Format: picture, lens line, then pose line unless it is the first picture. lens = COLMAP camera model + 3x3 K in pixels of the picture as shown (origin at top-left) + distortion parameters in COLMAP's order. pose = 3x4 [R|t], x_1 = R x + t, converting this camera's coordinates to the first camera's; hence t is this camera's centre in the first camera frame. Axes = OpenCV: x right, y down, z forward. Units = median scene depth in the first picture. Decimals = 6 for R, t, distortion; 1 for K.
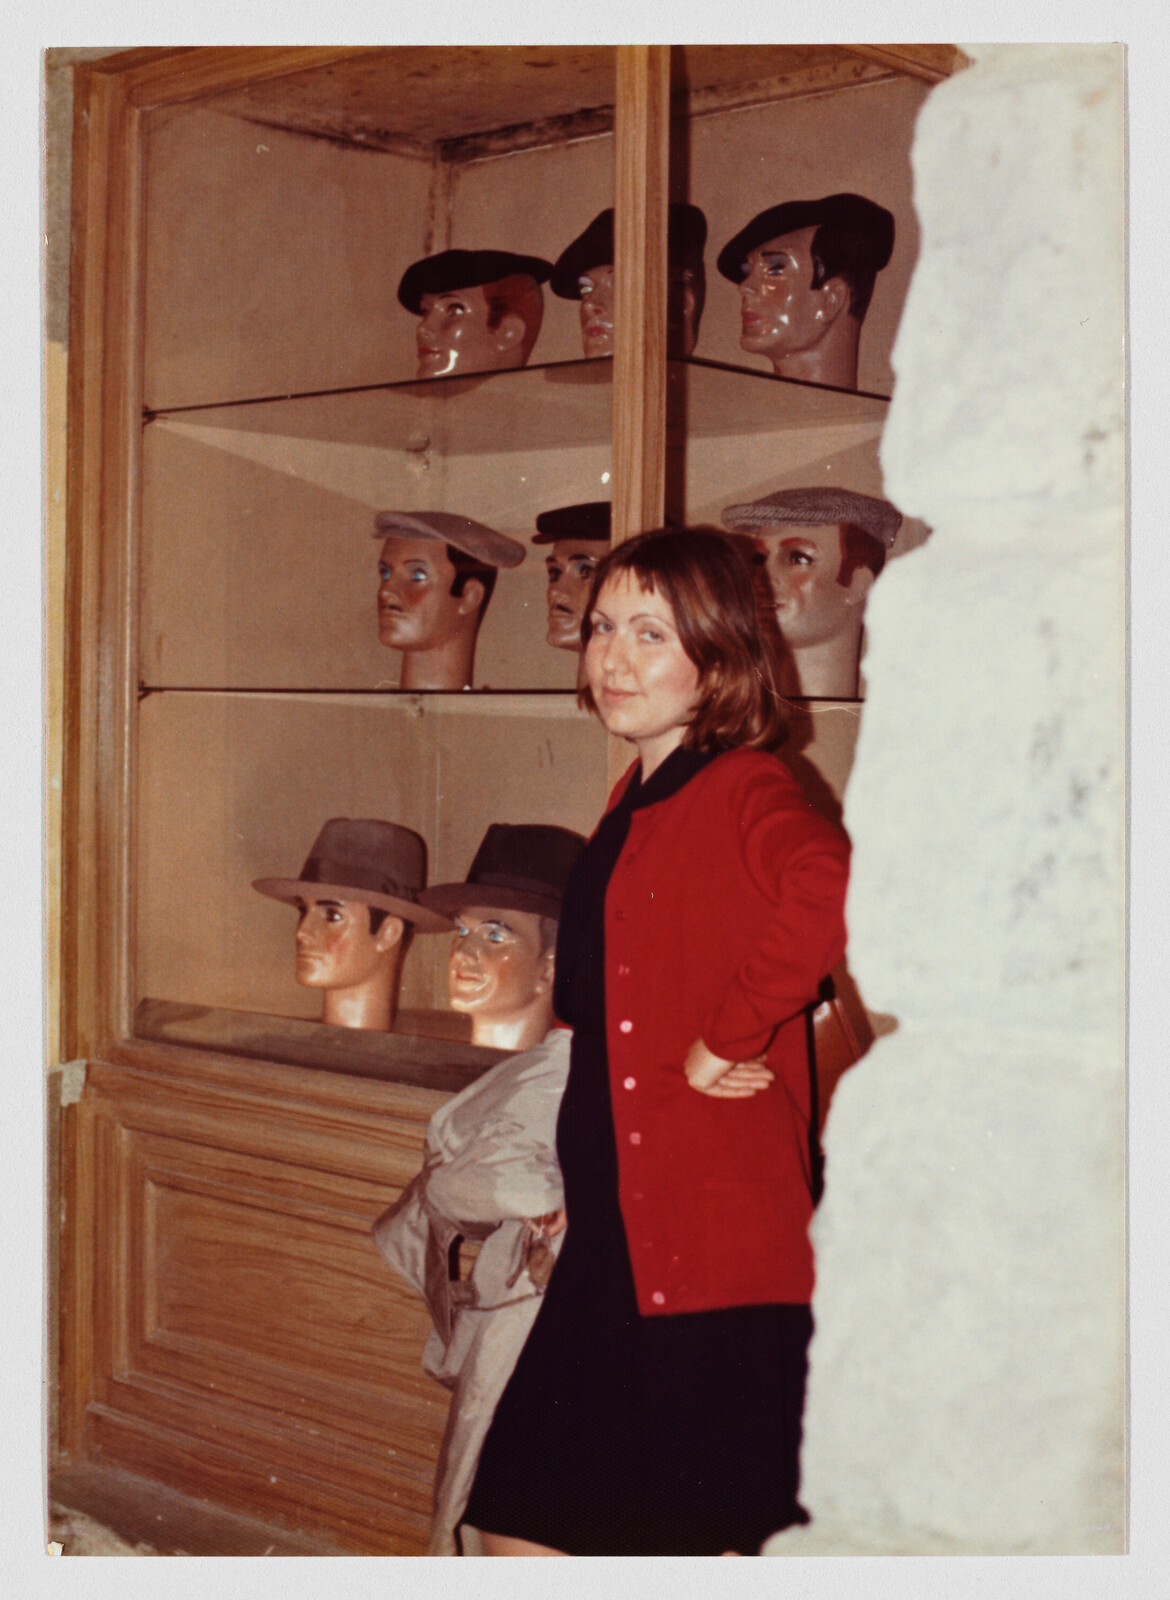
lens RADIAL K [[2522.4, 0, 587.6], [0, 2522.4, 785.8], [0, 0, 1]] dist [-0.140405, 0.133086]
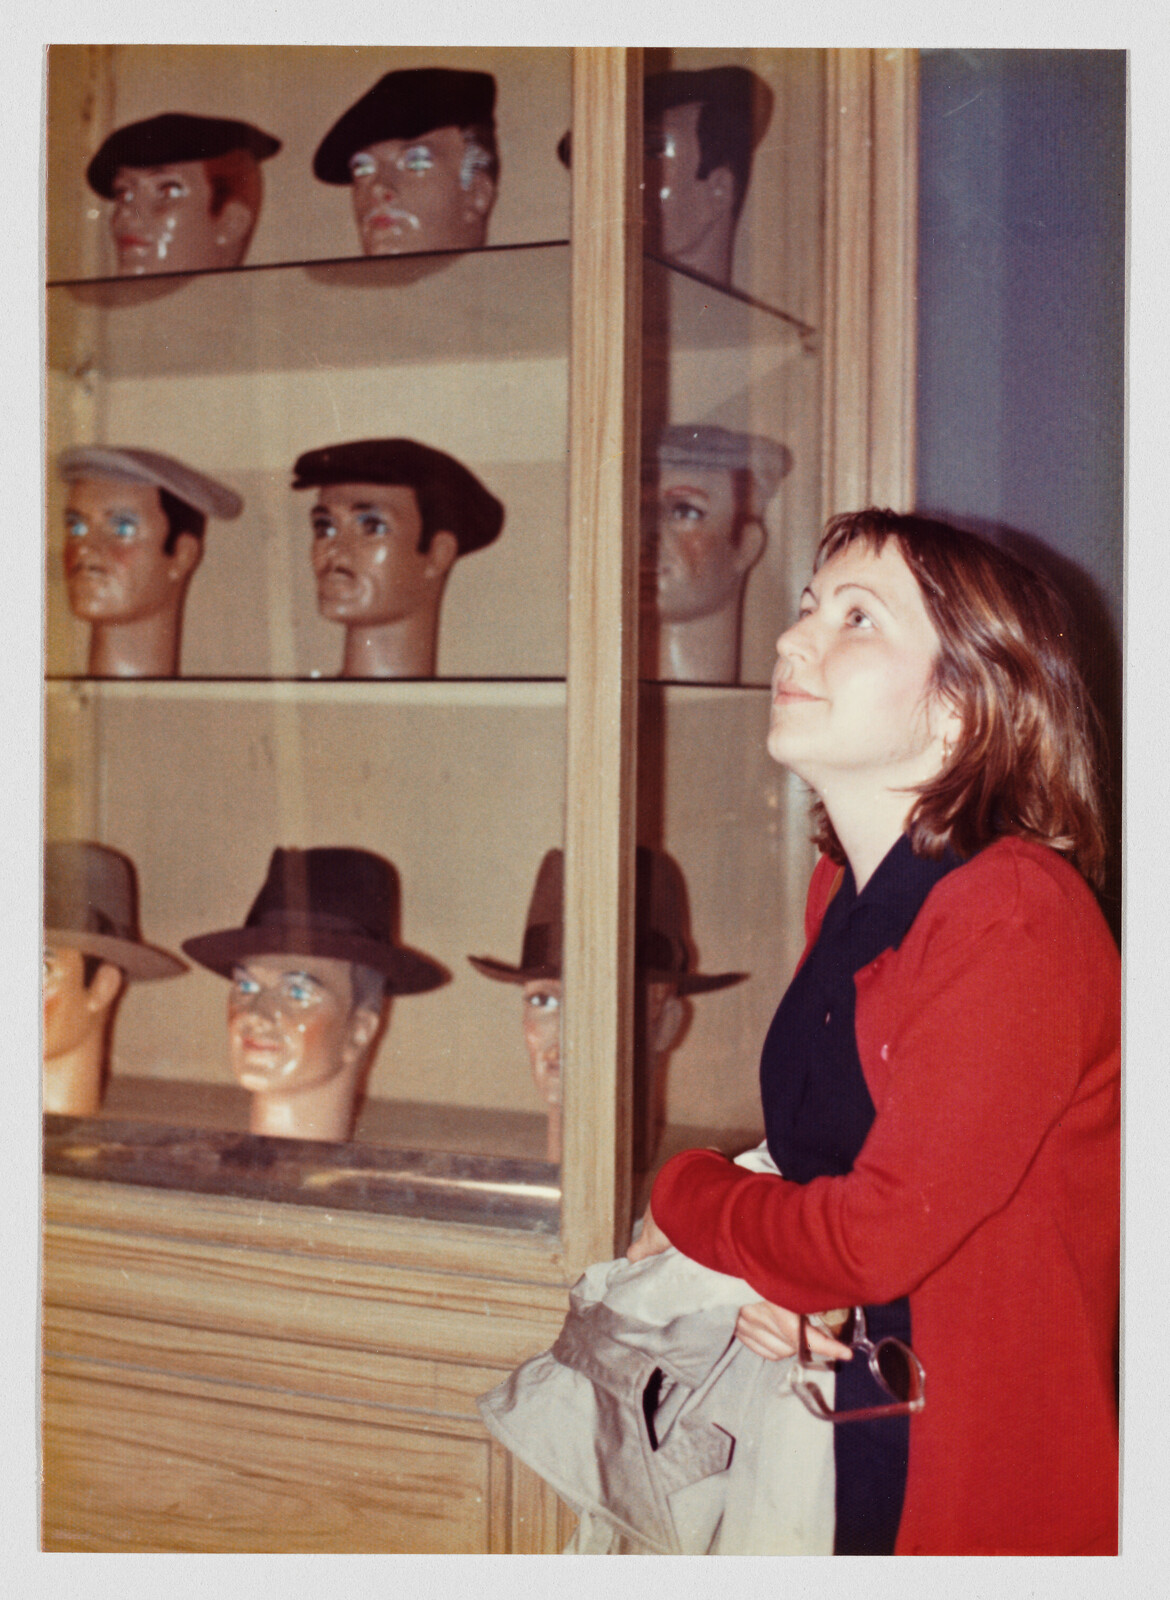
lens RADIAL K [[2522.4, 0, 587.6], [0, 2522.4, 785.8], [0, 0, 1]] dist [-0.140405, 0.133086]
pose [[0.946358, -0.016986, 0.322674, -0.199163], [0.012405, 0.999791, 0.016249, -0.015248], [-0.322883, -0.011375, 0.946371, 0.233517]]
